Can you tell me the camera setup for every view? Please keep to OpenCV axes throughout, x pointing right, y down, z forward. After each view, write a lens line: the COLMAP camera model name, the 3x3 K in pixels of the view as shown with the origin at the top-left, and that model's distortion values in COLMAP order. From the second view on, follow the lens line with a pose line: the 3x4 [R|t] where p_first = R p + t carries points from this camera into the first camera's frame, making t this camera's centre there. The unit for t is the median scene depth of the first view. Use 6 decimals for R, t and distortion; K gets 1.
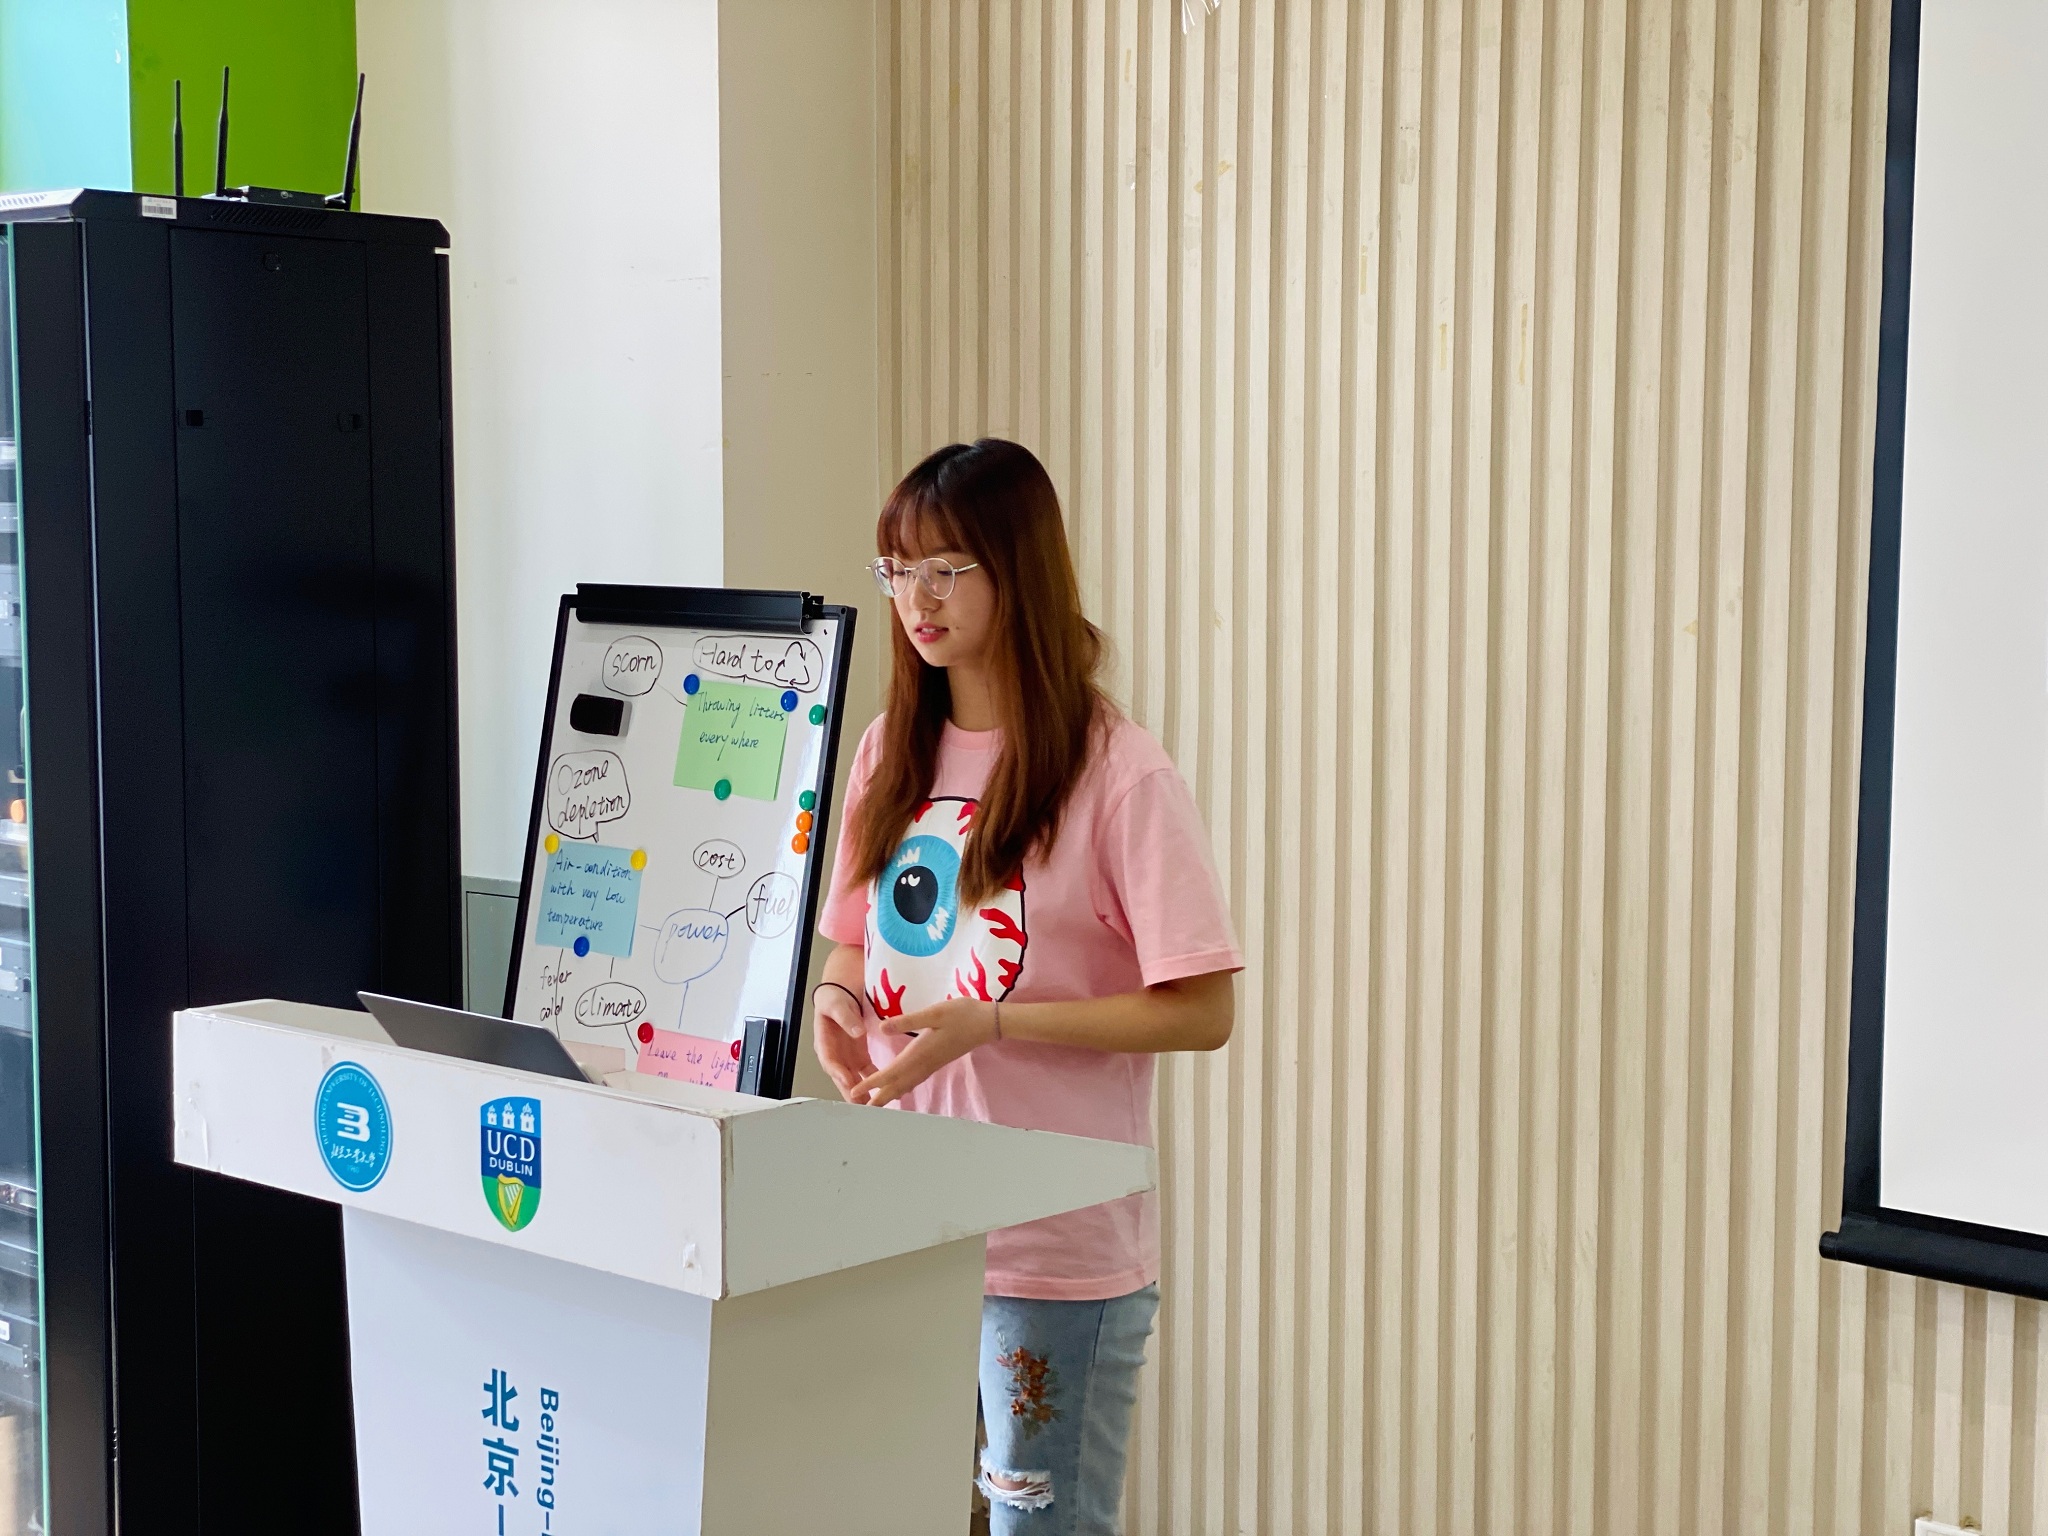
lens RADIAL K [[3034.5, 0, 1032.0], [0, 3034.5, 768.2], [0, 0, 1]] dist [0.104247, 0.000000]
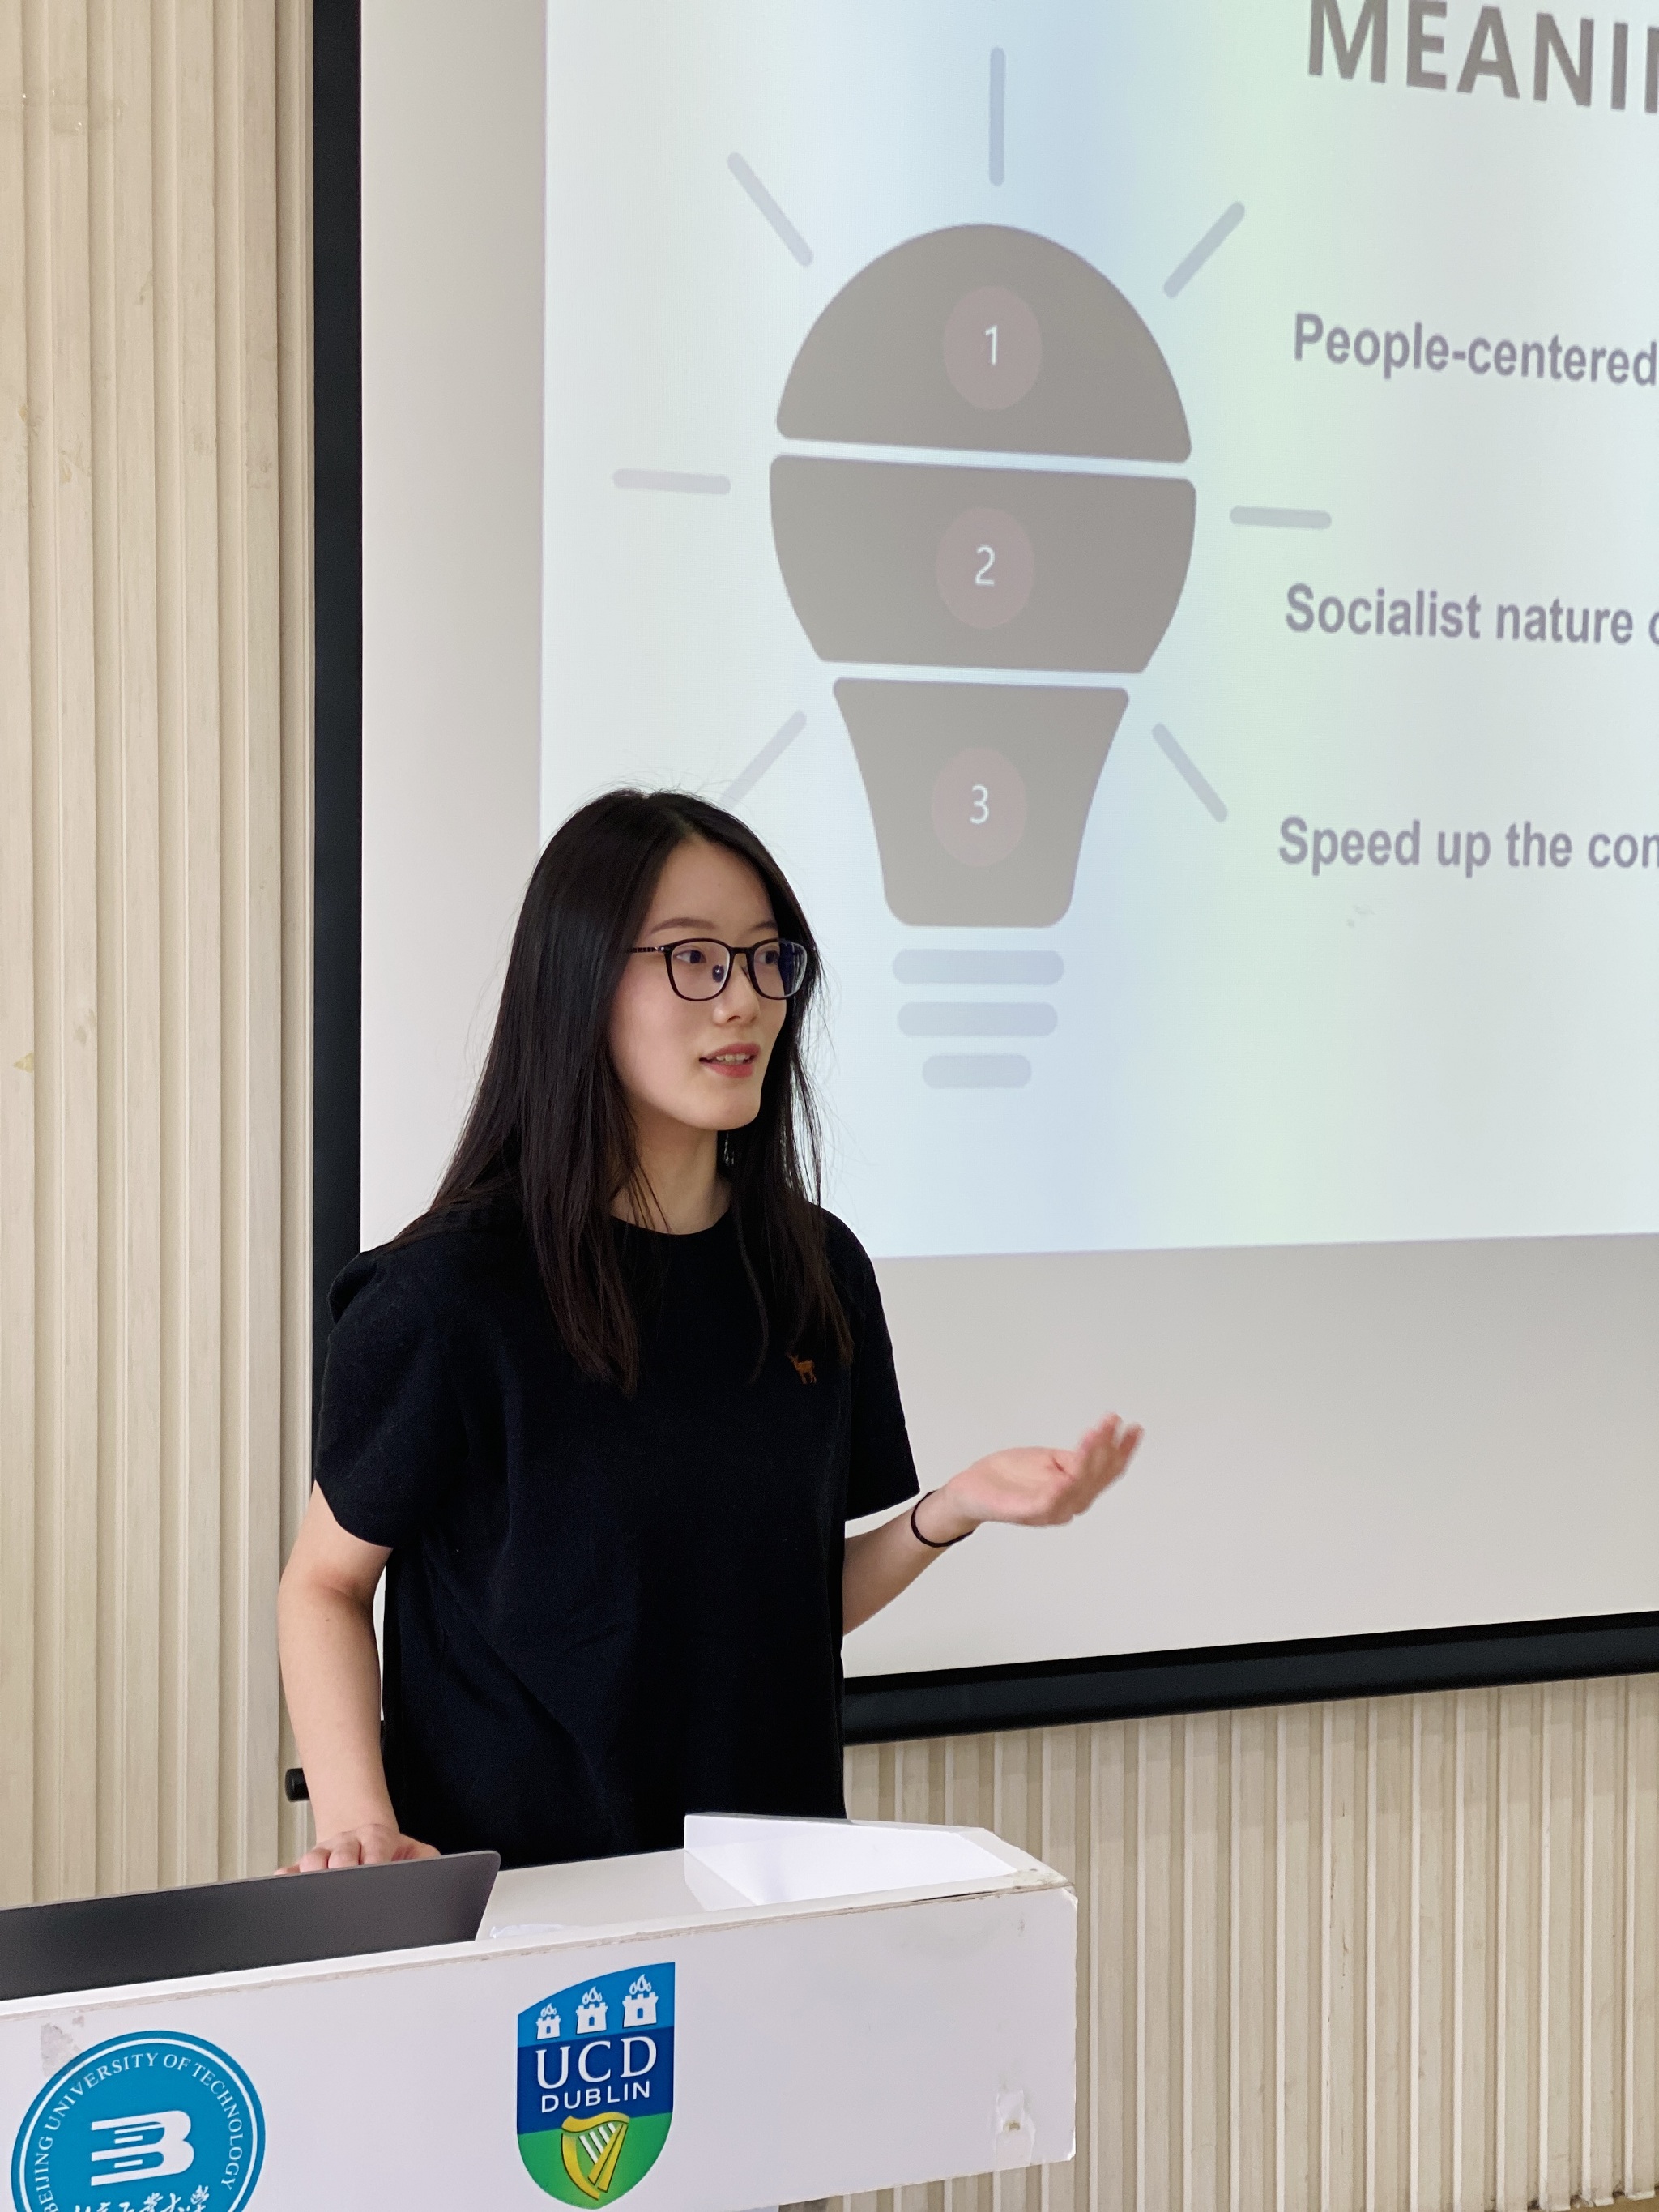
lens RADIAL K [[3277.1, 0, 838.9], [0, 3277.1, 1088.8], [0, 0, 1]] dist [0.104247, 0.000000]
pose [[0.427455, -0.056265, 0.902284, -0.465511], [0.064051, 0.997438, 0.031855, -0.052544], [-0.901765, 0.044176, 0.429963, 0.437281]]
